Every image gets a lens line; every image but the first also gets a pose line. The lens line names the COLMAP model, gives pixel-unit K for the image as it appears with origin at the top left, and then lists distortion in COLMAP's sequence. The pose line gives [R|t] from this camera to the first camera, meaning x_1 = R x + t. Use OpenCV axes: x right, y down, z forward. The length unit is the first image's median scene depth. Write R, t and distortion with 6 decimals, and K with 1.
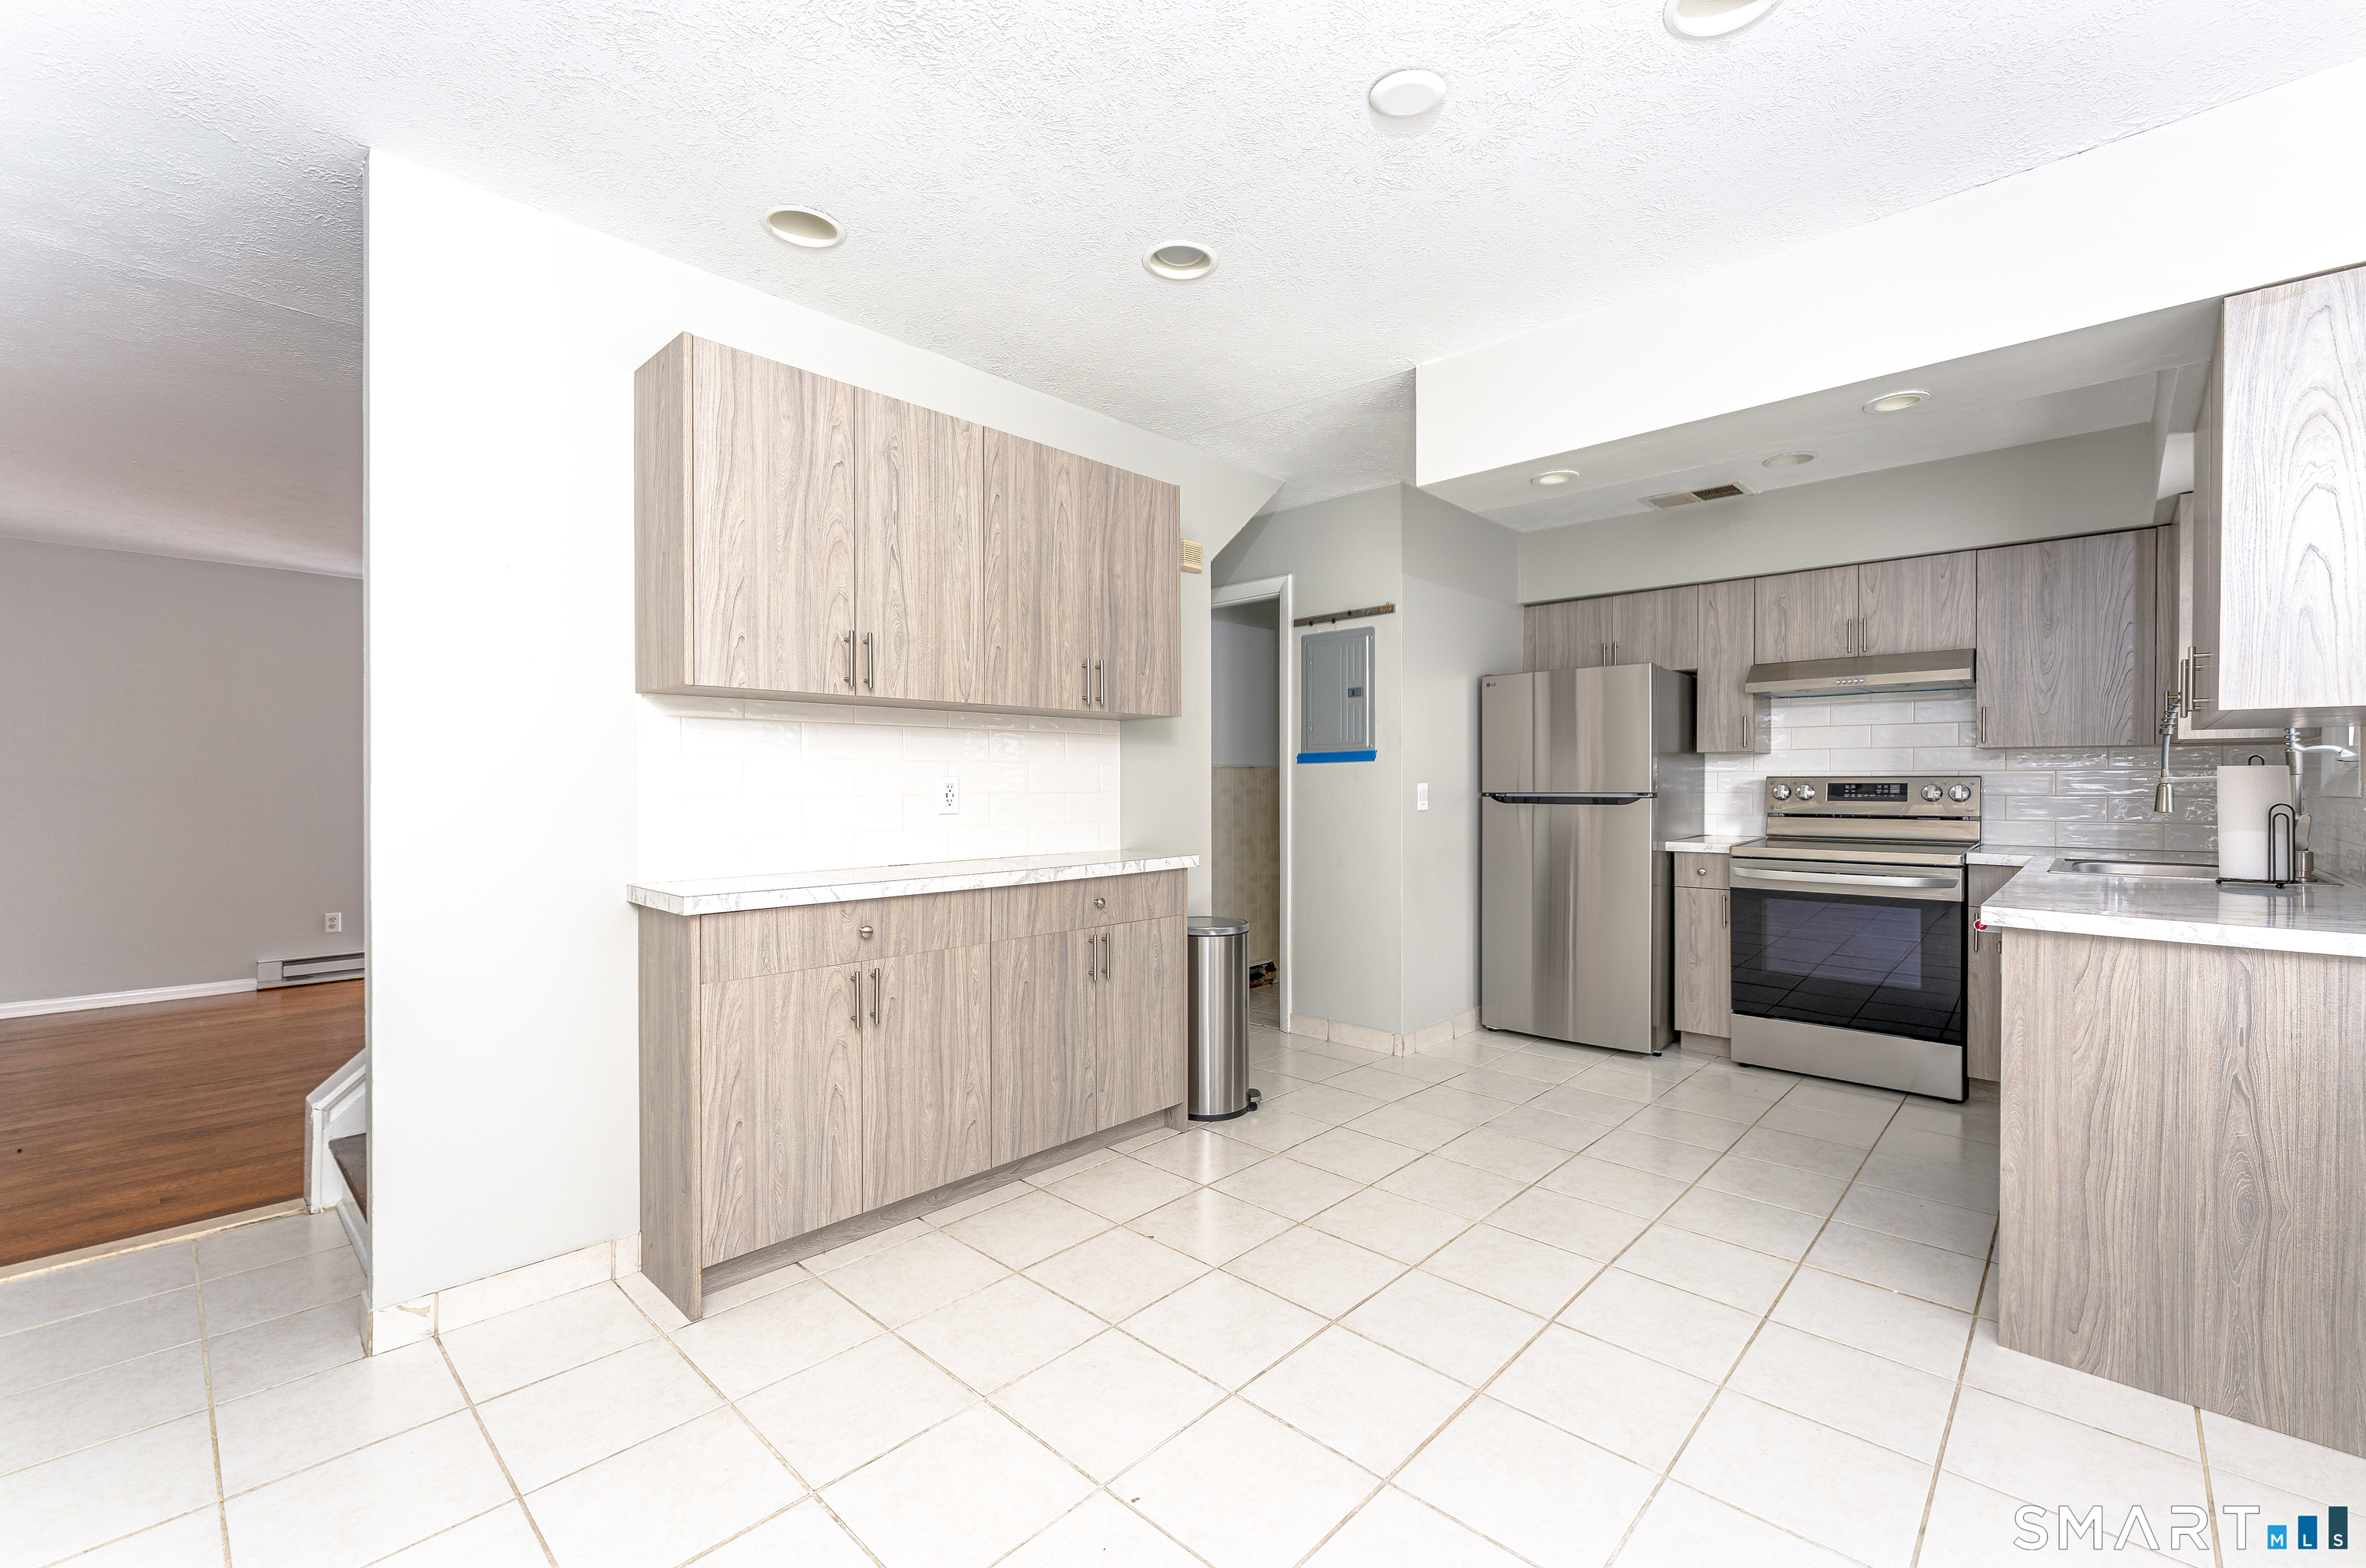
lens RADIAL K [[999.2, 0, 1186.0], [0, 999.2, 781.2], [0, 0, 1]] dist [-0.000690, -0.001023]
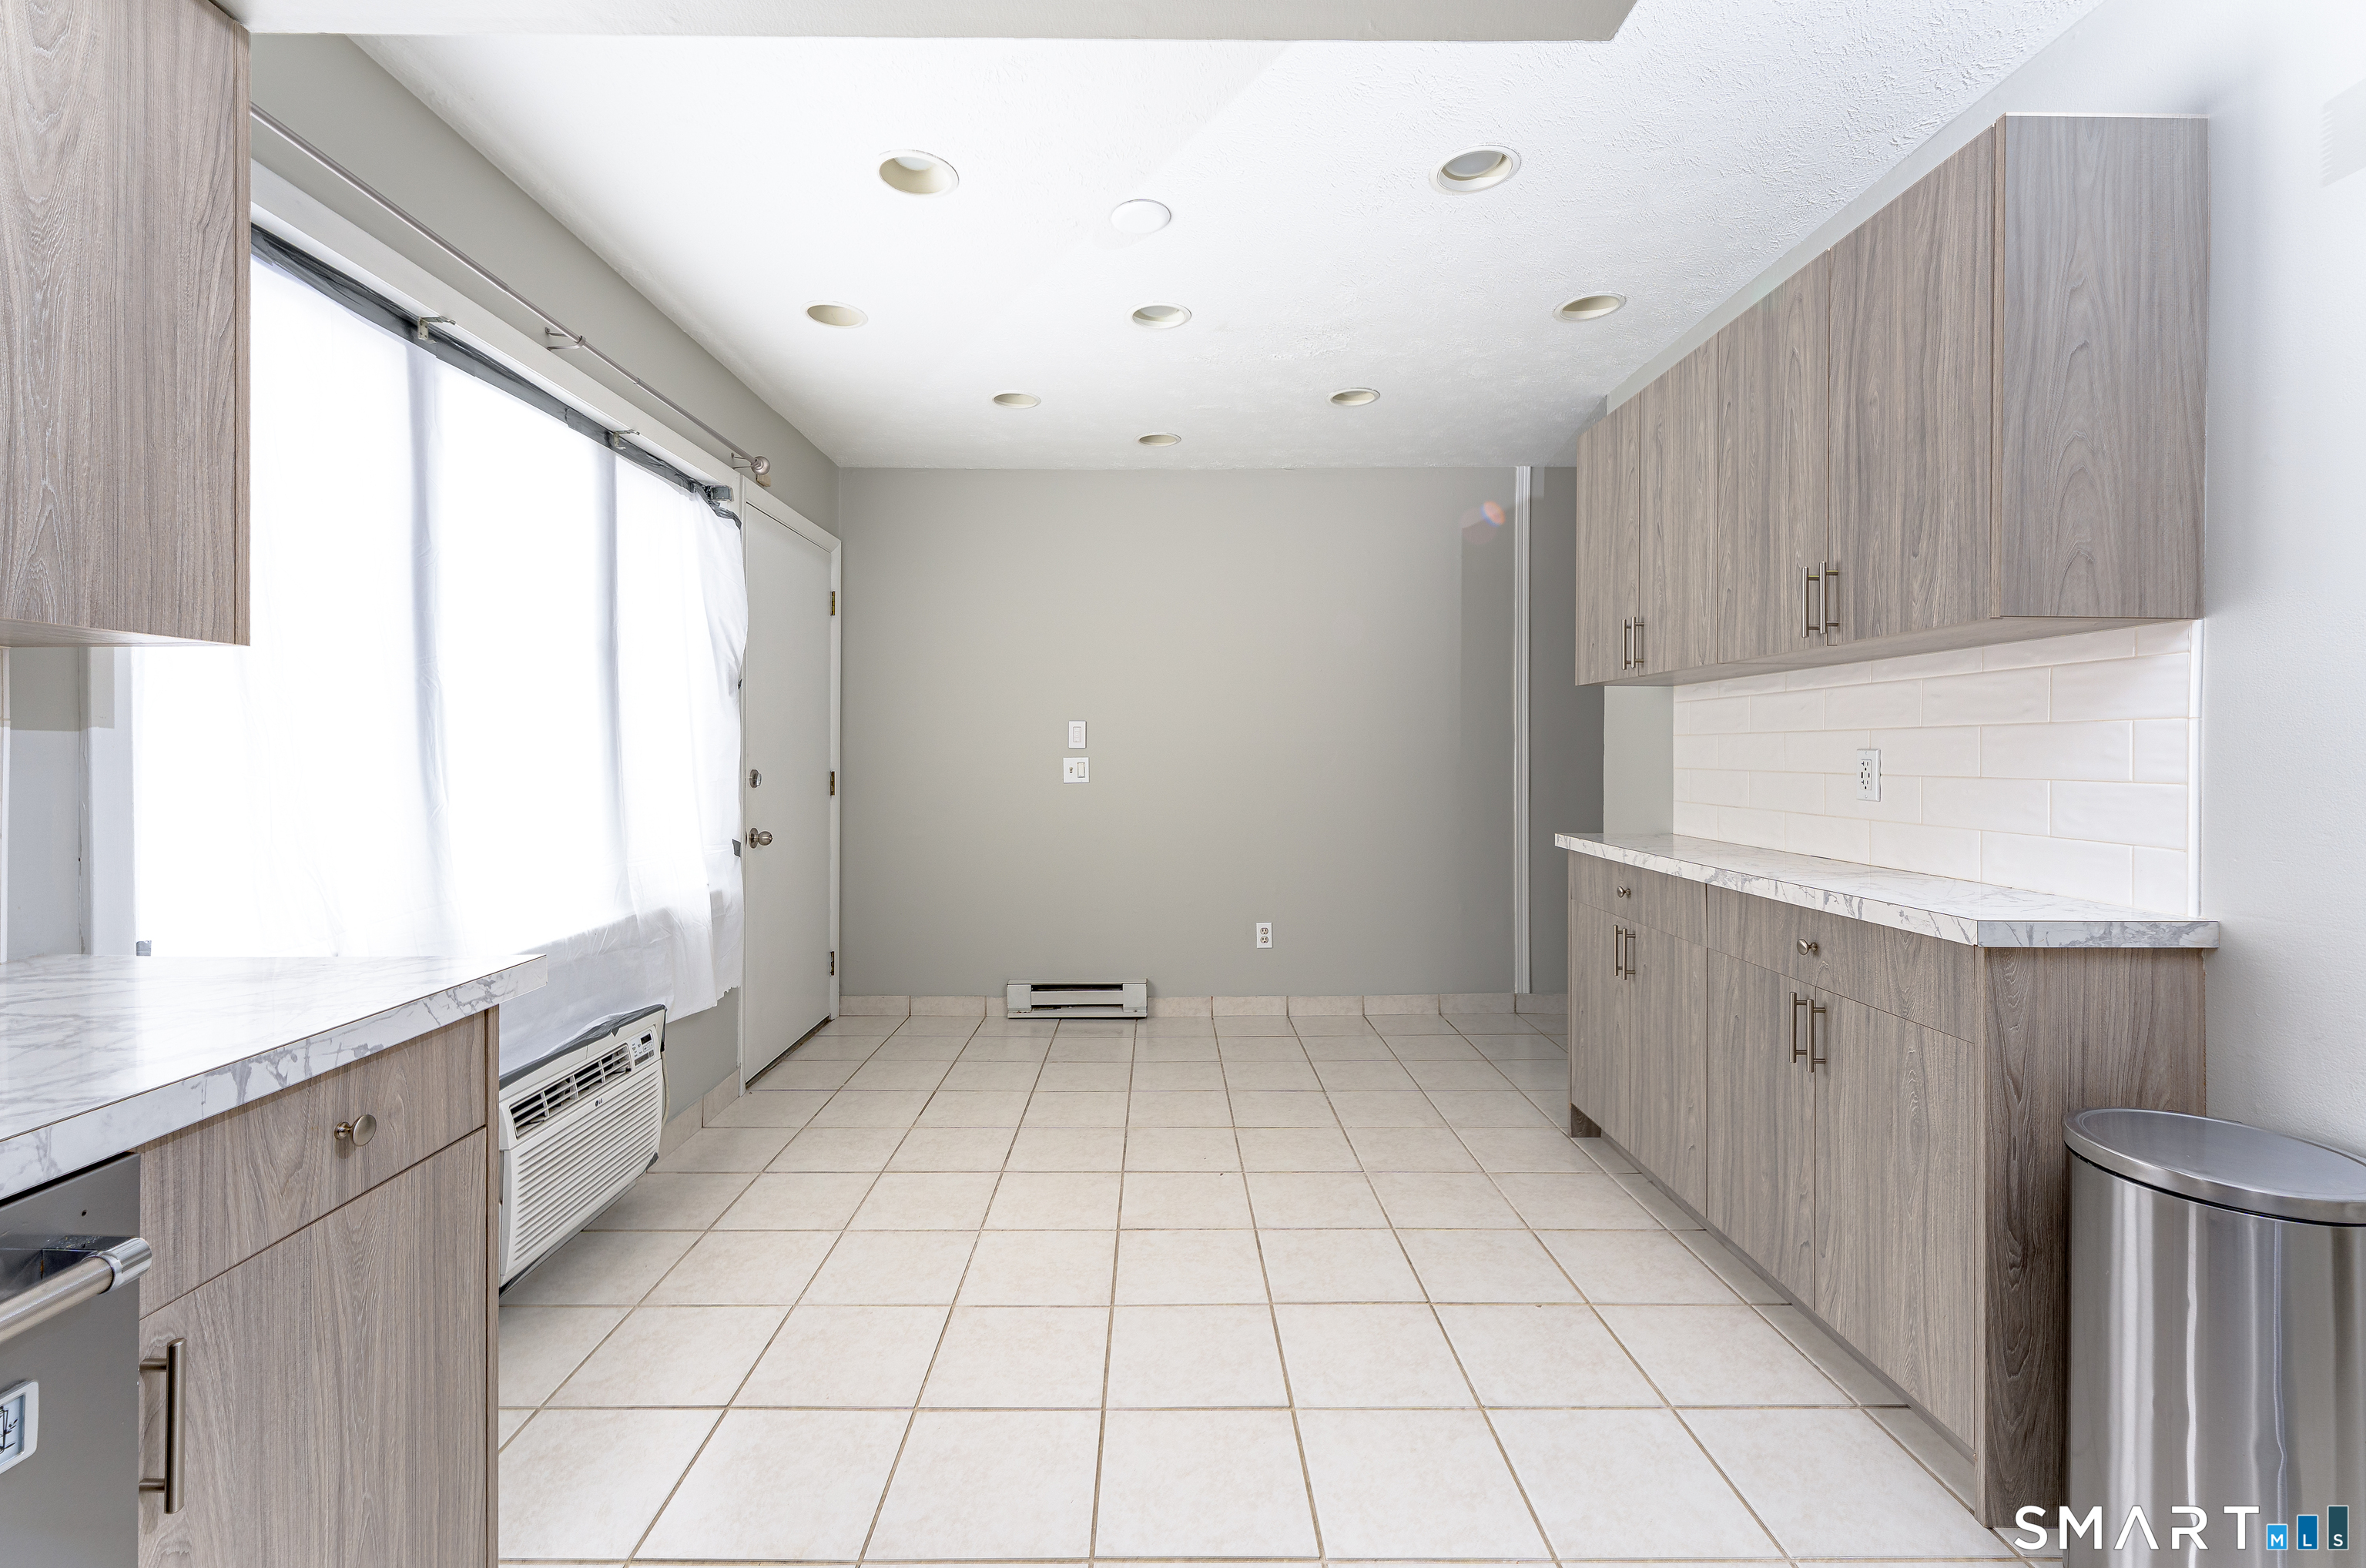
lens RADIAL K [[999.2, 0, 1169.6], [0, 999.2, 746.9], [0, 0, 1]] dist [-0.000690, -0.001023]
pose [[-0.721645, -0.005387, -0.692243, 0.630395], [-0.005732, 0.999982, -0.001806, -0.002501], [0.692240, 0.002665, -0.721662, 1.147207]]
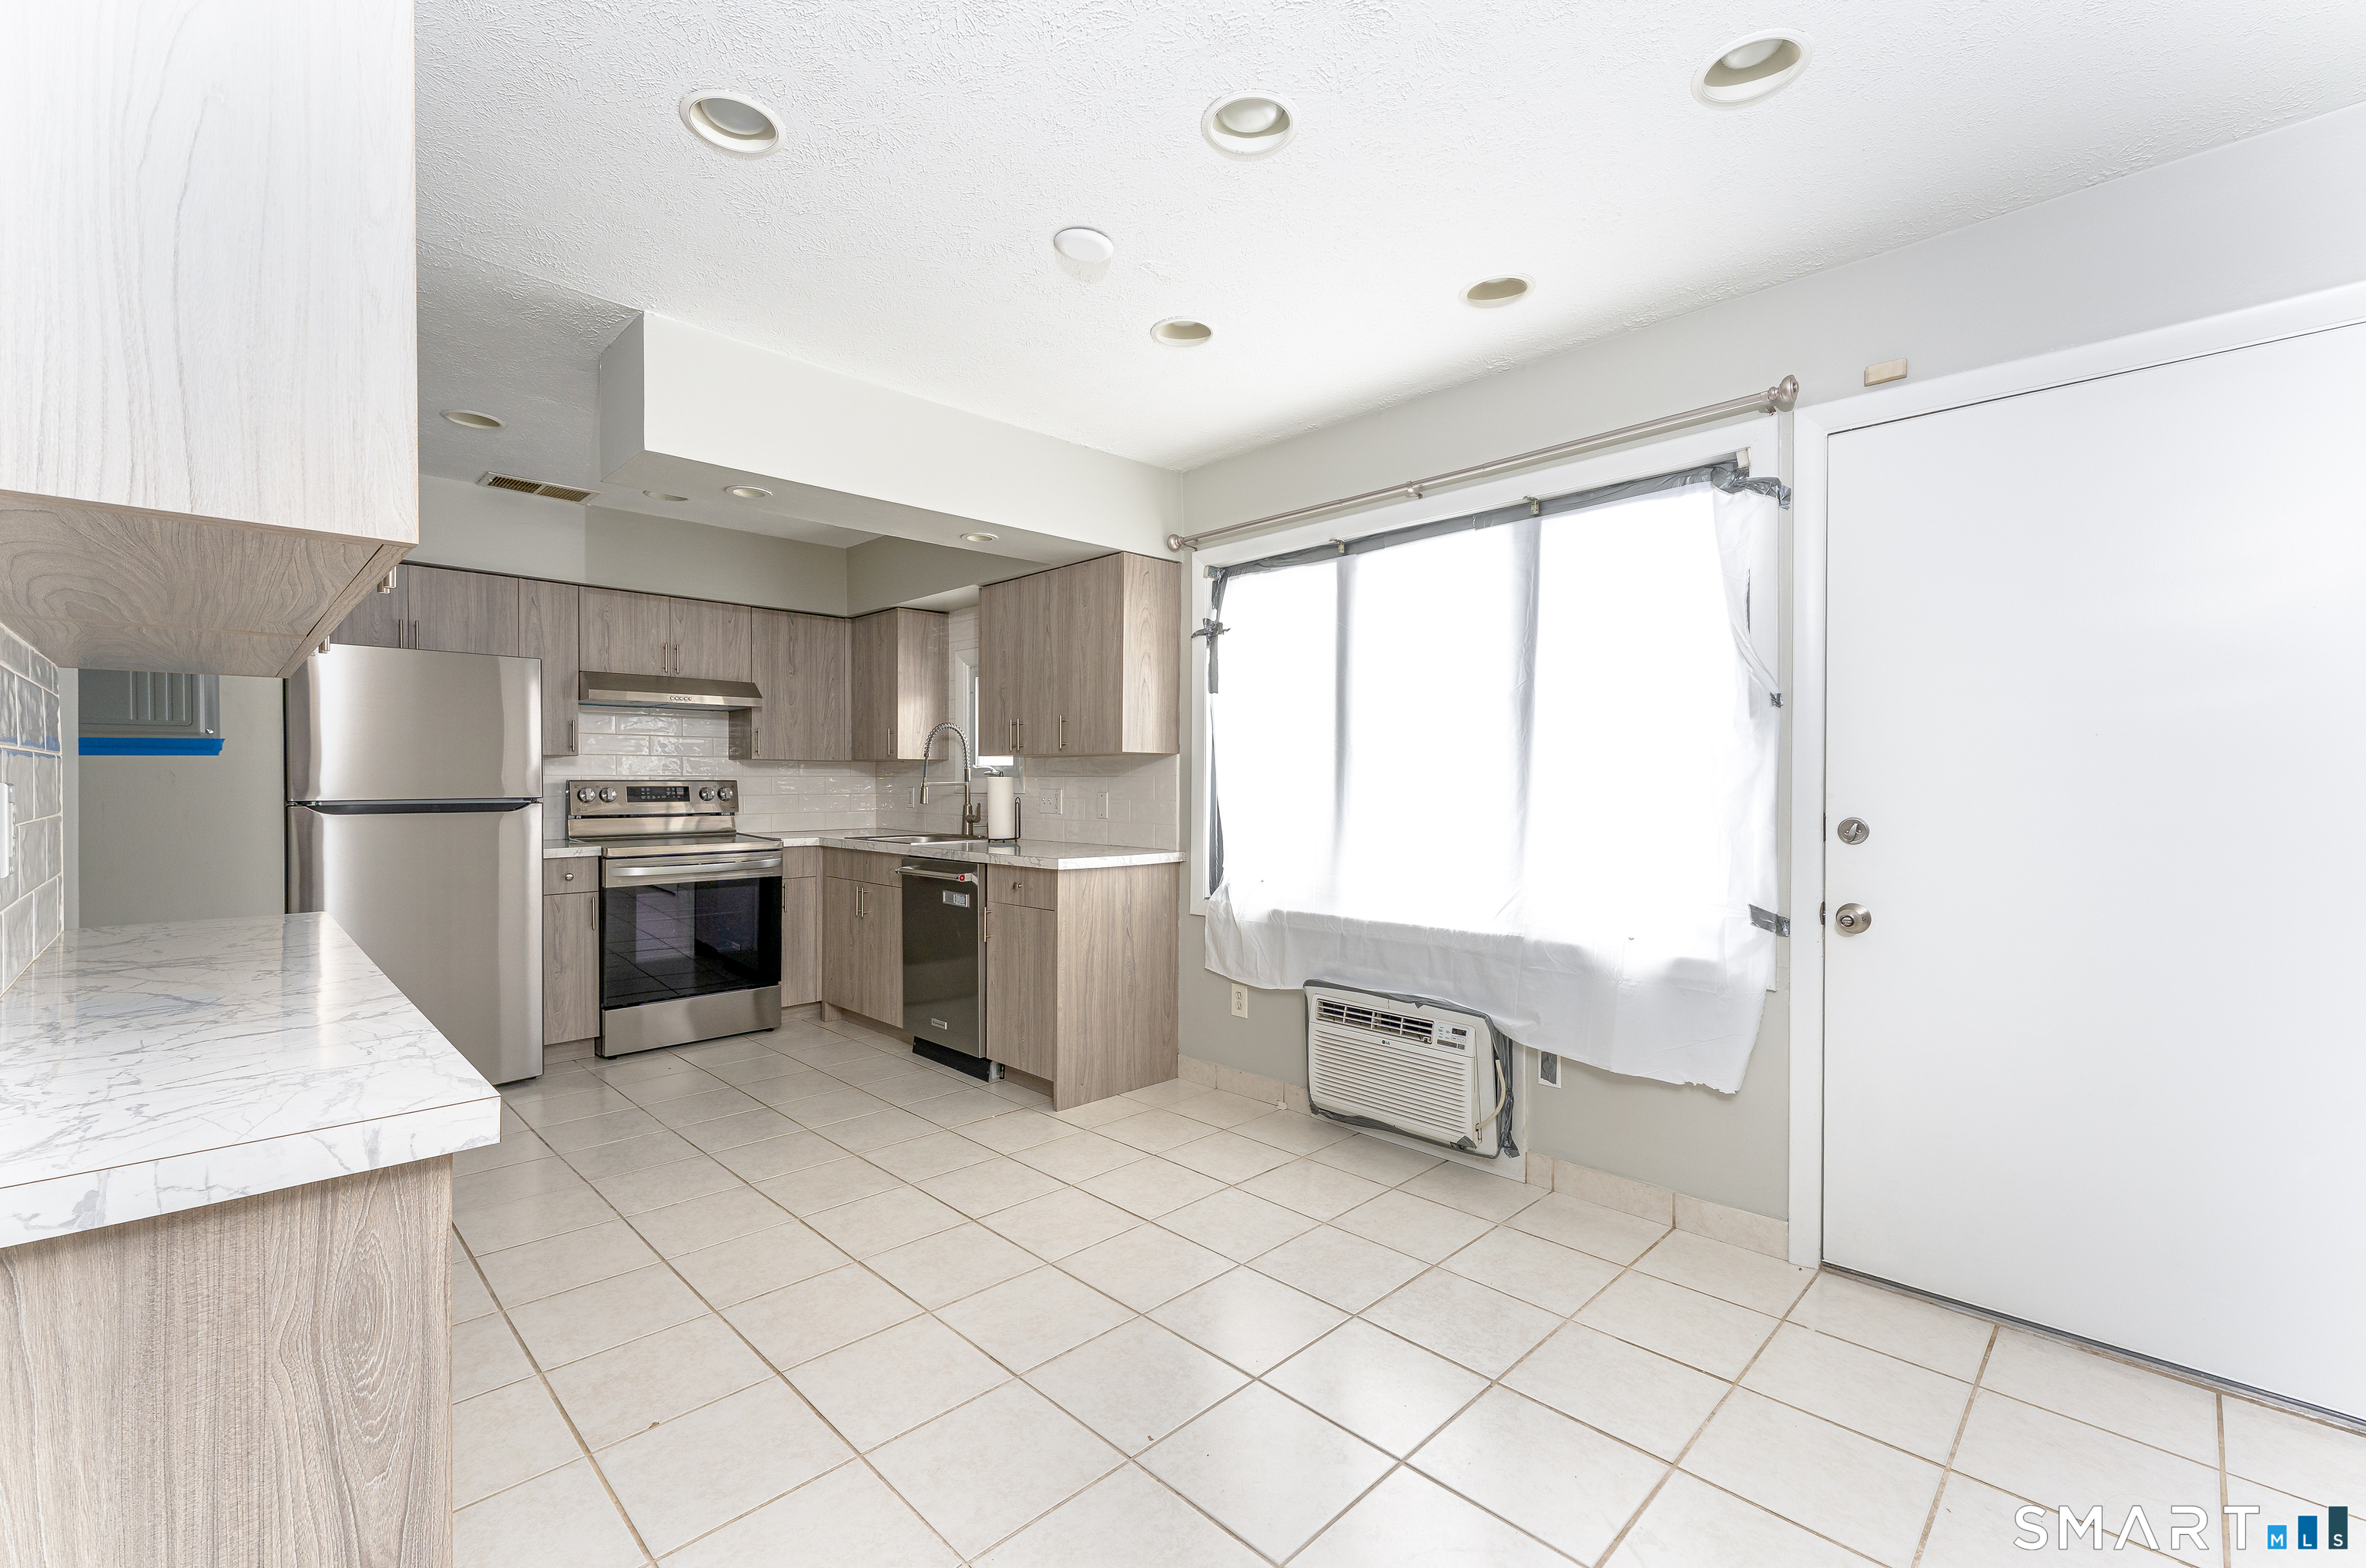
lens RADIAL K [[999.2, 0, 1190.0], [0, 999.2, 777.9], [0, 0, 1]] dist [-0.000690, -0.001023]
pose [[0.028265, 0.004010, 0.999592, -0.612113], [0.000275, 0.999992, -0.004019, -0.003957], [-0.999600, 0.000388, 0.028264, 0.487509]]
